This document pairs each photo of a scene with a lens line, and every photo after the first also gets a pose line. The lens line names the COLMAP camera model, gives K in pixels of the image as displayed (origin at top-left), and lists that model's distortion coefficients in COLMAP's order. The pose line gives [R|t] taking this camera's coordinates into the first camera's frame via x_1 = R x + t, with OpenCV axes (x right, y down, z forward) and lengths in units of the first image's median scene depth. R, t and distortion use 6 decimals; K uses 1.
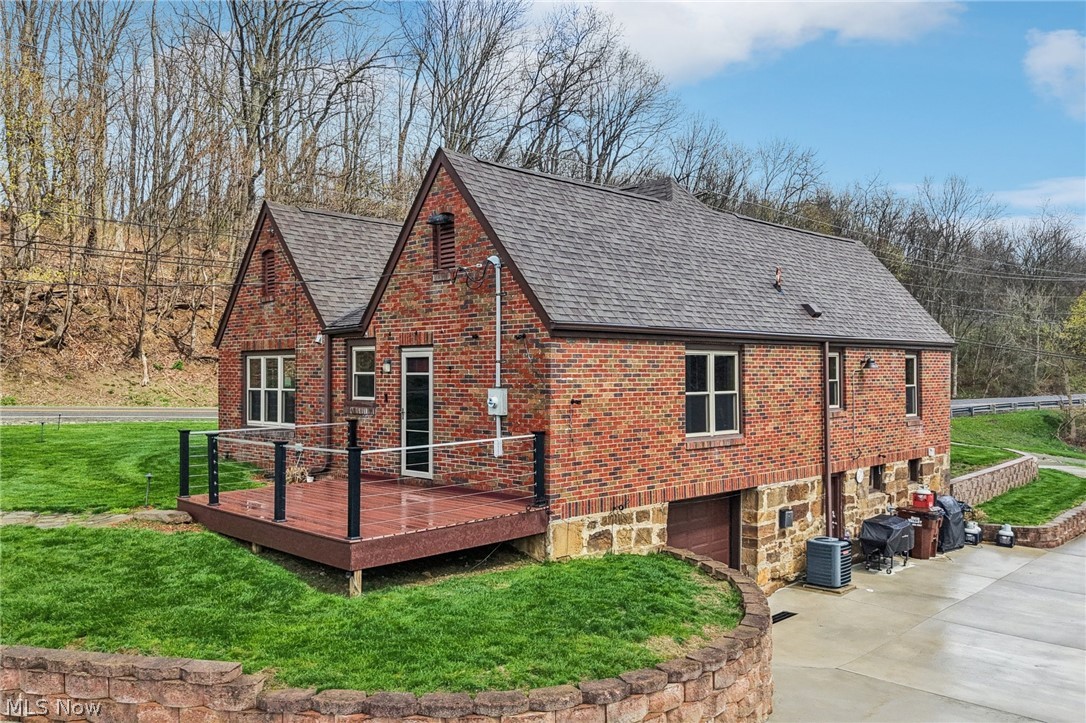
lens RADIAL K [[854.6, 0, 543.0], [0, 854.6, 361.5], [0, 0, 1]] dist [0.099387, -0.164794]
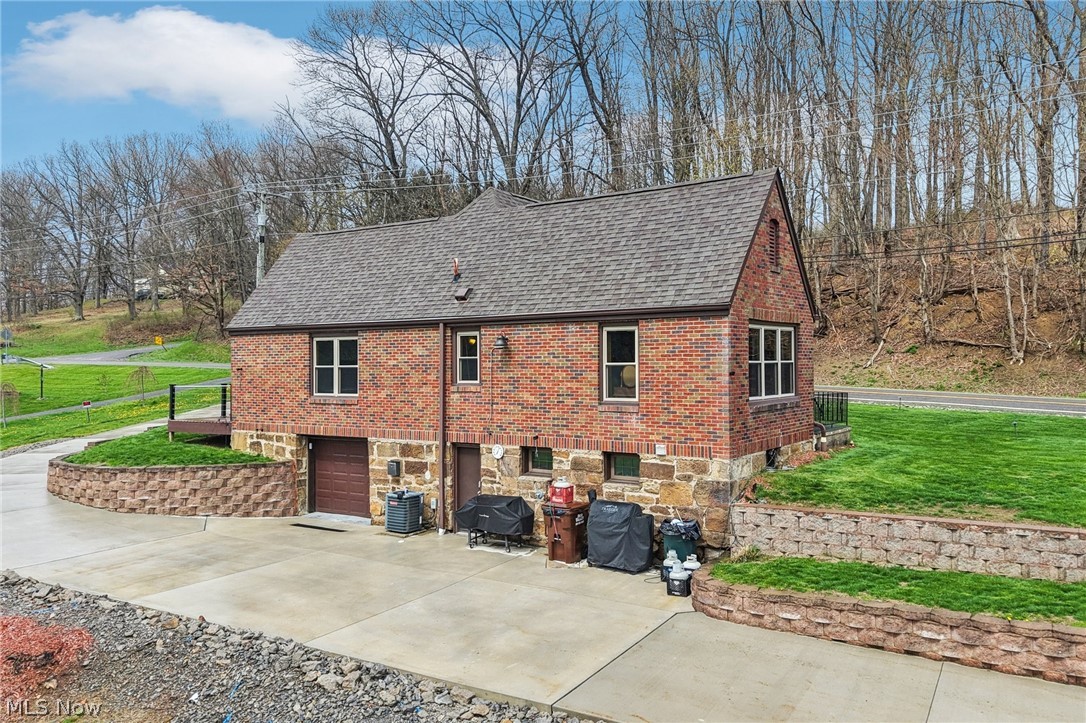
lens RADIAL K [[854.6, 0, 543.0], [0, 854.6, 361.5], [0, 0, 1]] dist [0.099387, -0.164794]
pose [[0.194433, -0.000320, -0.980916, 1.673624], [0.019447, 0.999805, 0.003528, 0.029909], [0.980723, -0.019762, 0.194401, 1.058780]]
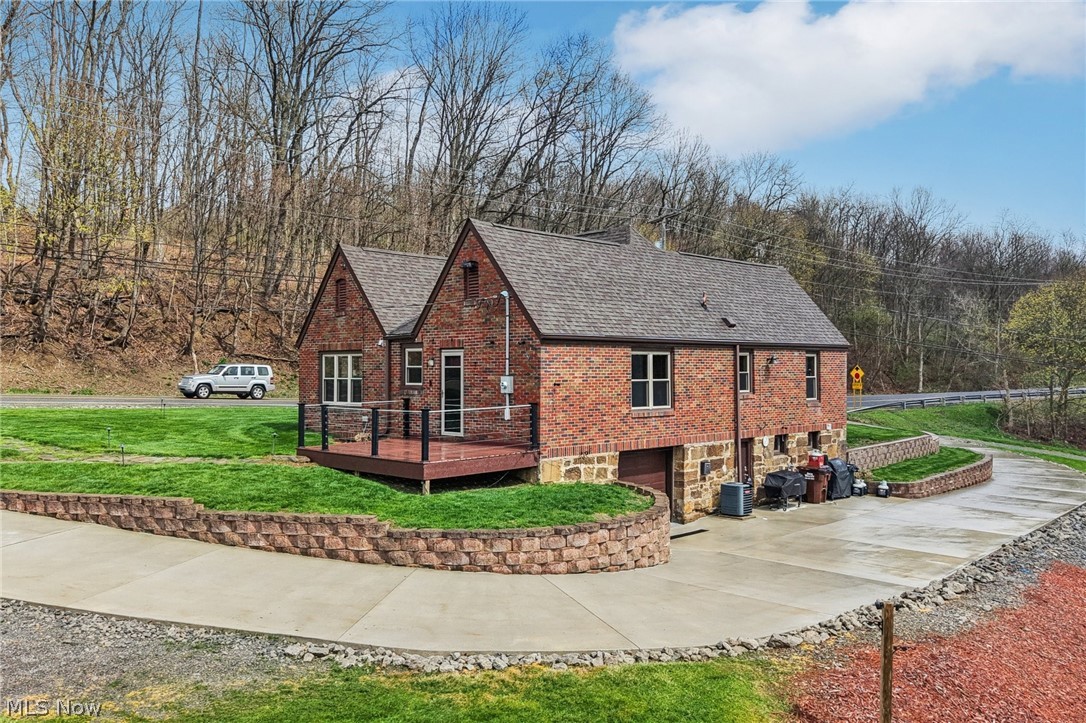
lens RADIAL K [[854.6, 0, 543.0], [0, 854.6, 361.5], [0, 0, 1]] dist [0.099387, -0.164794]
pose [[0.999998, 0.001061, 0.001621, 0.008511], [-0.001066, 0.999994, 0.003386, -0.000349], [-0.001617, -0.003388, 0.999993, -0.472439]]
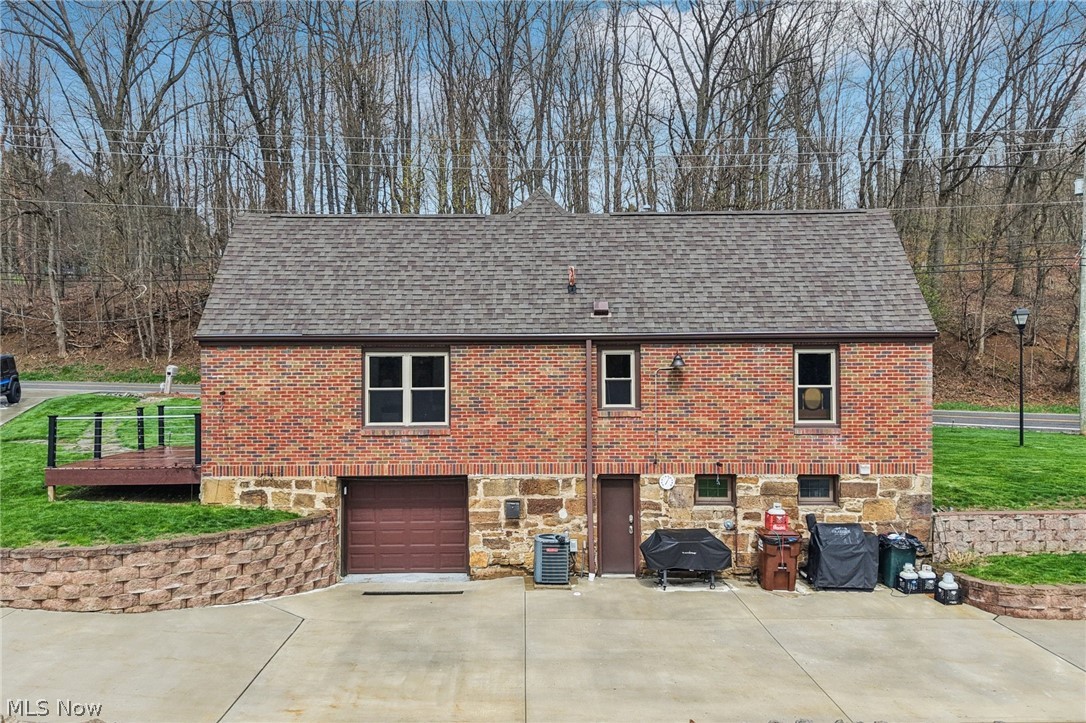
lens RADIAL K [[854.6, 0, 543.0], [0, 854.6, 361.5], [0, 0, 1]] dist [0.099387, -0.164794]
pose [[0.711747, -0.003106, -0.702429, 1.136450], [0.011316, 0.999911, 0.007044, -0.006331], [0.702345, -0.012962, 0.711719, 0.307360]]
